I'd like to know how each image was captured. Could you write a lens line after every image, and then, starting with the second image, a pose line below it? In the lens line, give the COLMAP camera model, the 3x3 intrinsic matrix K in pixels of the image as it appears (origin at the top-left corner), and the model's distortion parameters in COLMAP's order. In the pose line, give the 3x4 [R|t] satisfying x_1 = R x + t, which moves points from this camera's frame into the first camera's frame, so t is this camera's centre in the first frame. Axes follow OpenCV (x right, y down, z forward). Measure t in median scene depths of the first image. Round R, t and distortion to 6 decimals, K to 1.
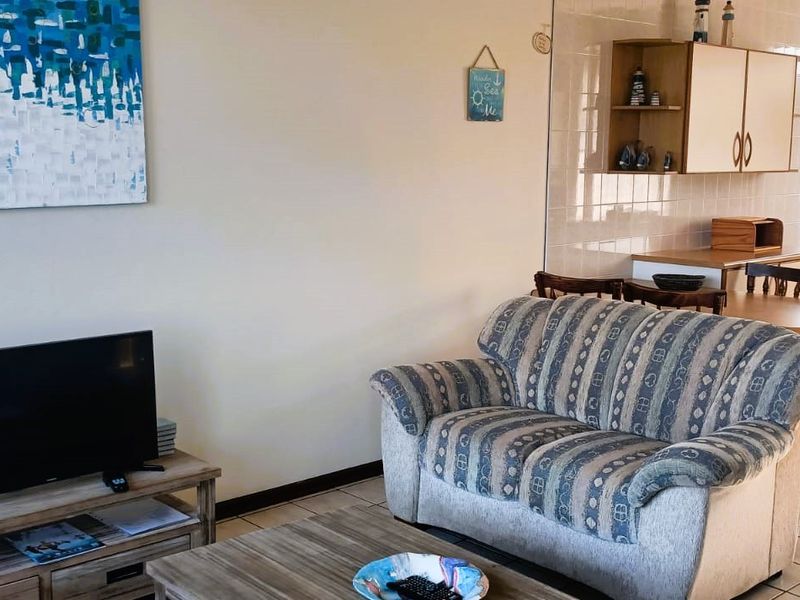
lens RADIAL K [[1007.9, 0, 399.2], [0, 1007.9, 302.4], [0, 0, 1]] dist [0.026064, 0.000000]
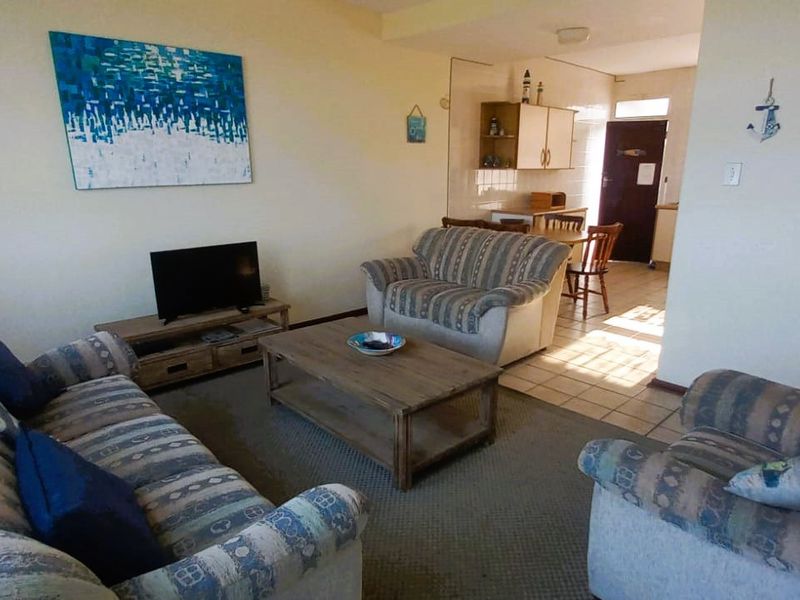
lens RADIAL K [[519.1, 0, 404.7], [0, 519.1, 295.5], [0, 0, 1]] dist [-0.026020, 0.016838]
pose [[0.999148, -0.016182, 0.037965, 0.023312], [0.012126, 0.994428, 0.104720, 0.025647], [-0.039448, -0.104170, 0.993777, -0.103651]]
